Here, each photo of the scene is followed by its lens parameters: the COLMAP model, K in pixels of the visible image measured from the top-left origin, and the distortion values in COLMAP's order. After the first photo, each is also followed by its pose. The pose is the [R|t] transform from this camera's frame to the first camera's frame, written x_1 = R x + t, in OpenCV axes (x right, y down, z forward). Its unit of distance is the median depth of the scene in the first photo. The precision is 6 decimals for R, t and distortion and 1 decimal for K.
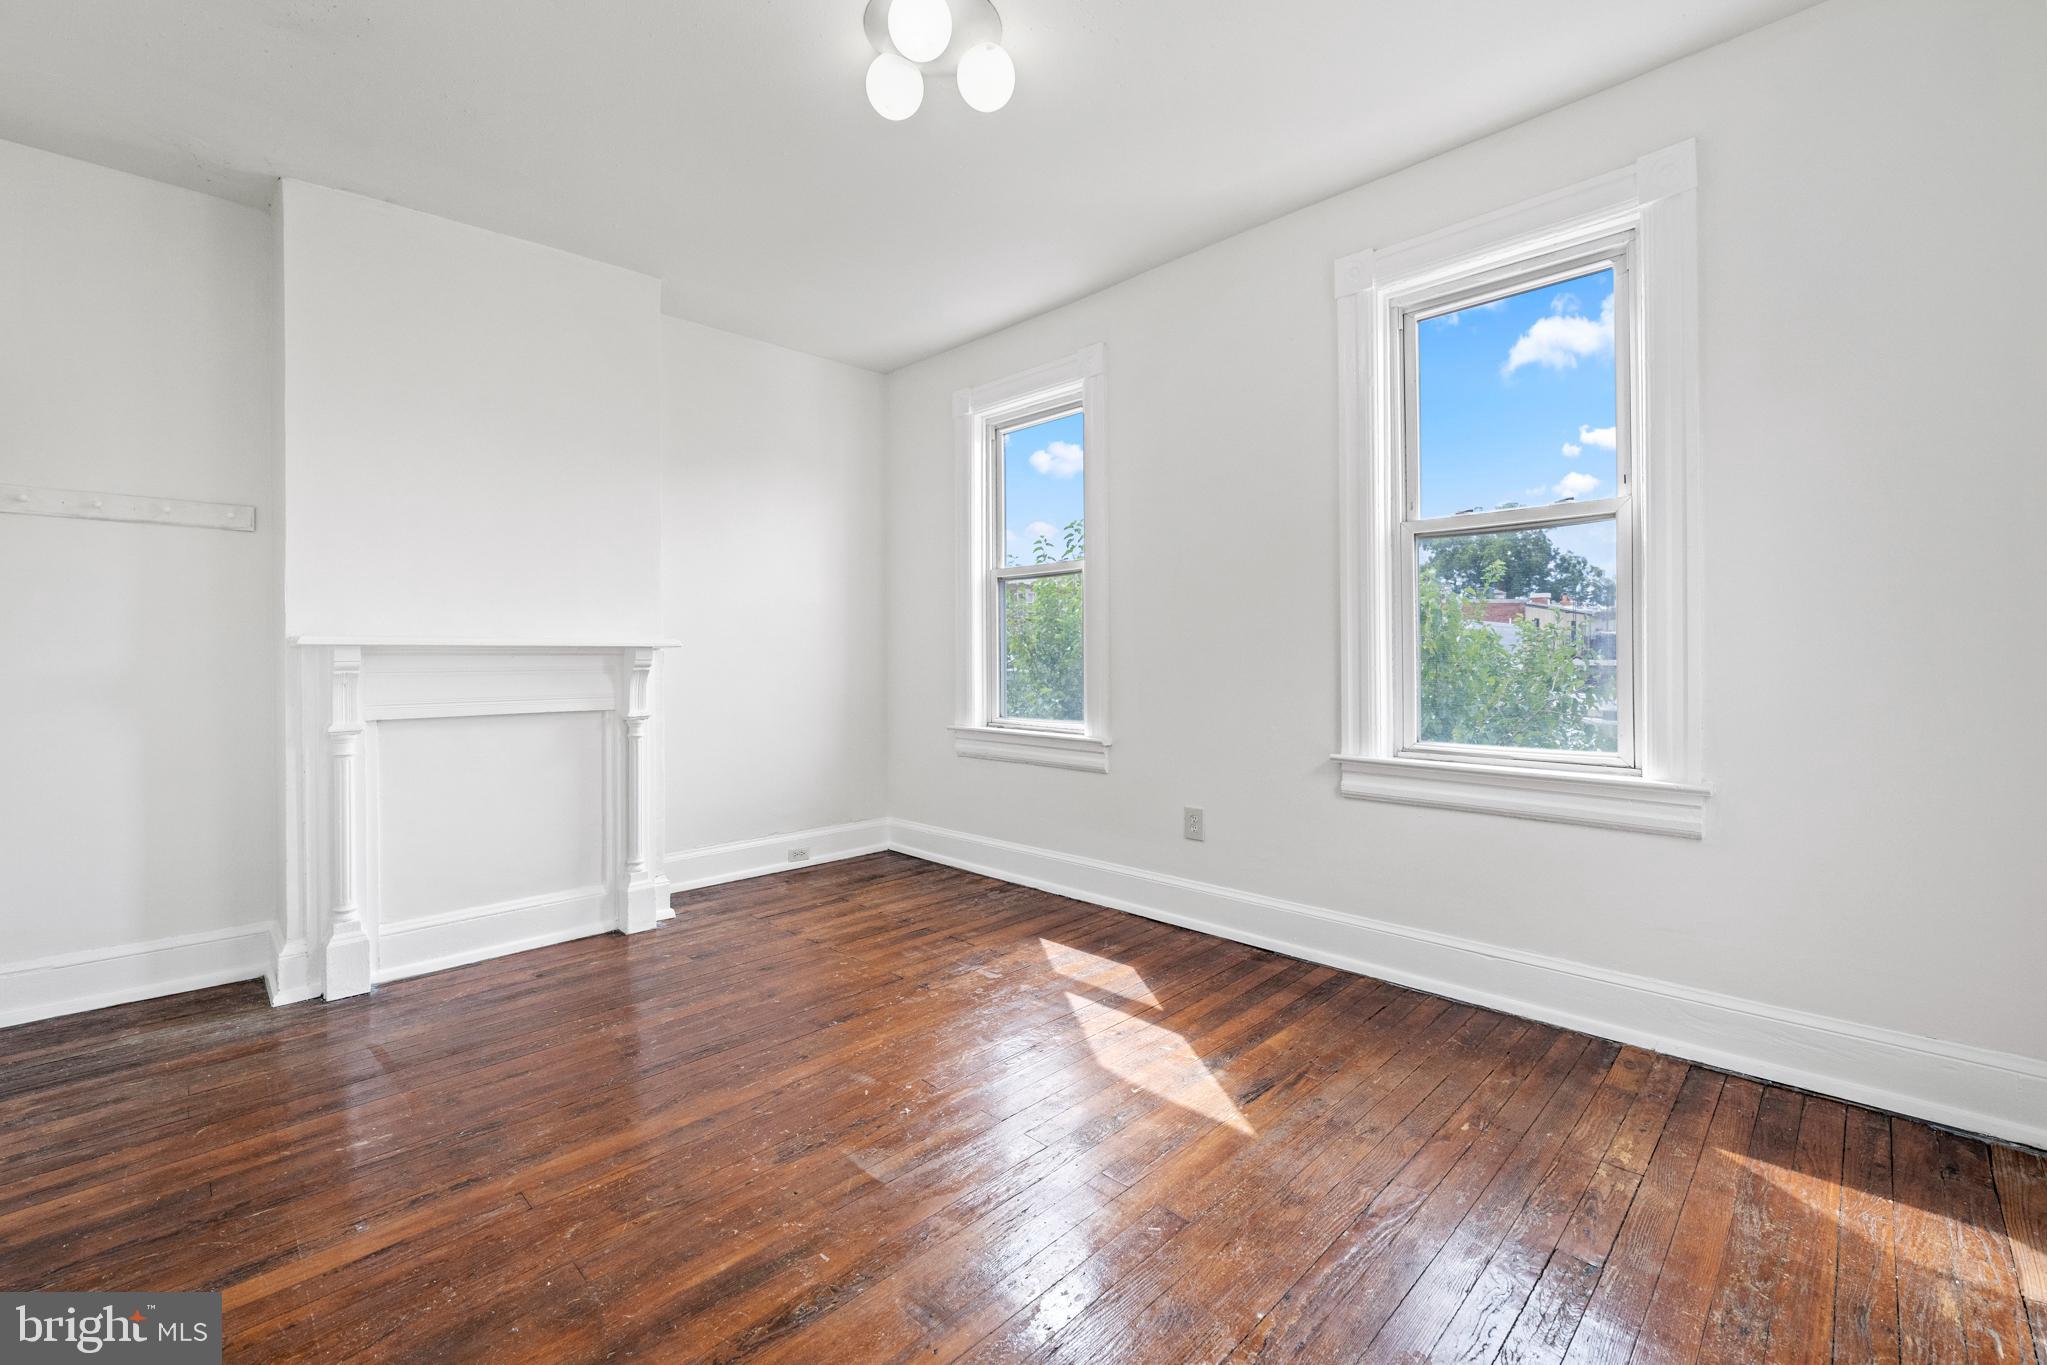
lens RADIAL K [[840.5, 0, 1026.7], [0, 840.5, 660.9], [0, 0, 1]] dist [-0.014549, -0.000080]
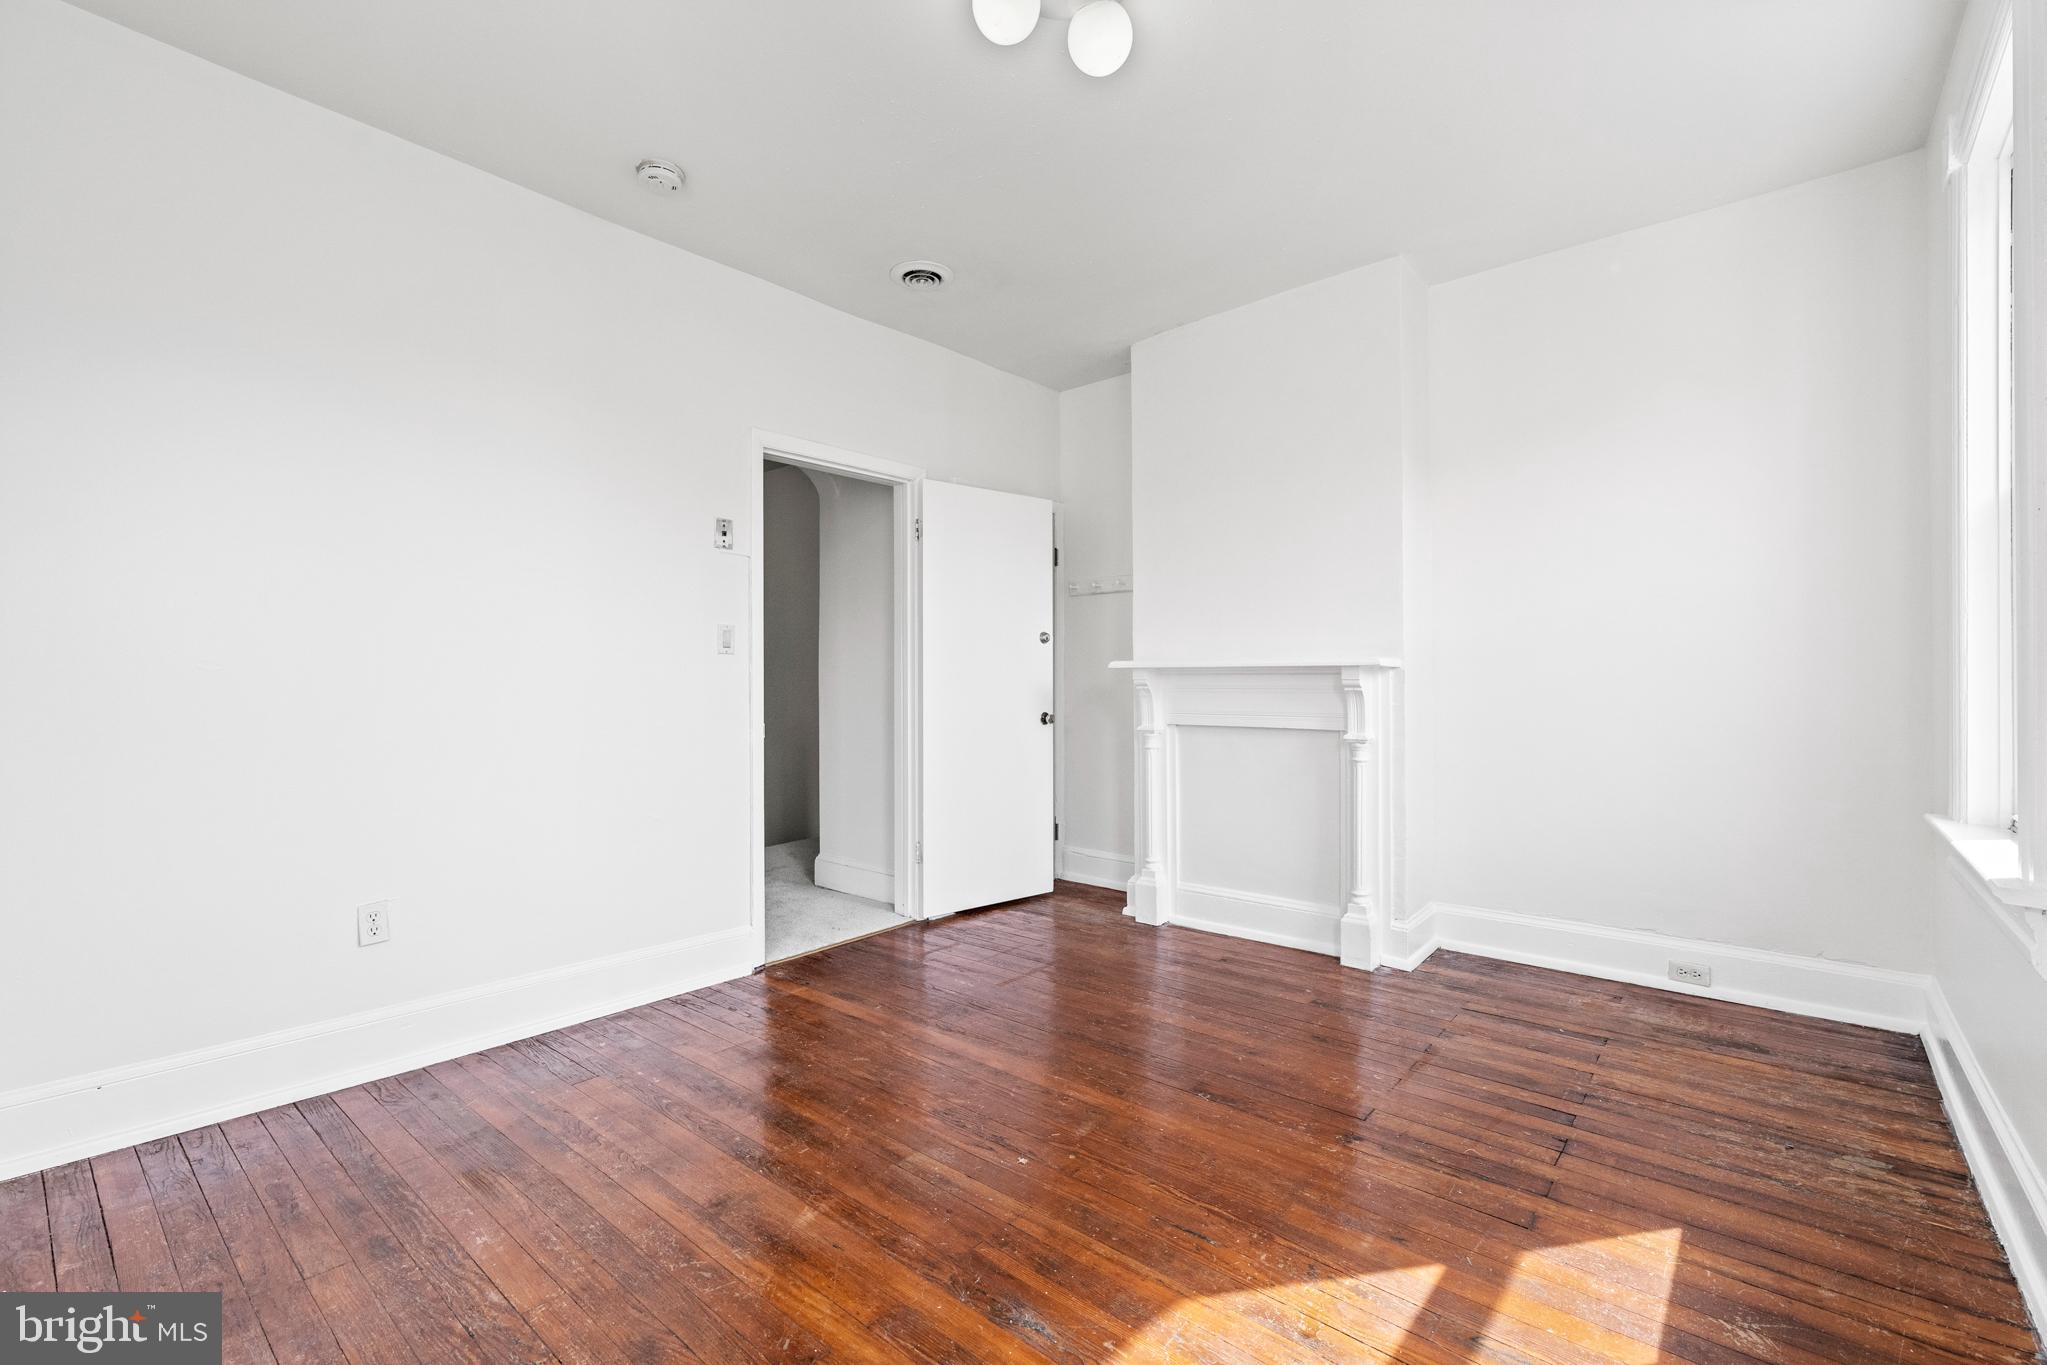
lens RADIAL K [[881.8, 0, 1020.4], [0, 881.8, 683.6], [0, 0, 1]] dist [-0.003366, -0.000278]
pose [[0.075300, 0.004608, -0.997150, 0.498701], [-0.006176, 0.999972, 0.004154, 0.002119], [0.997142, 0.005846, 0.075326, 0.552377]]
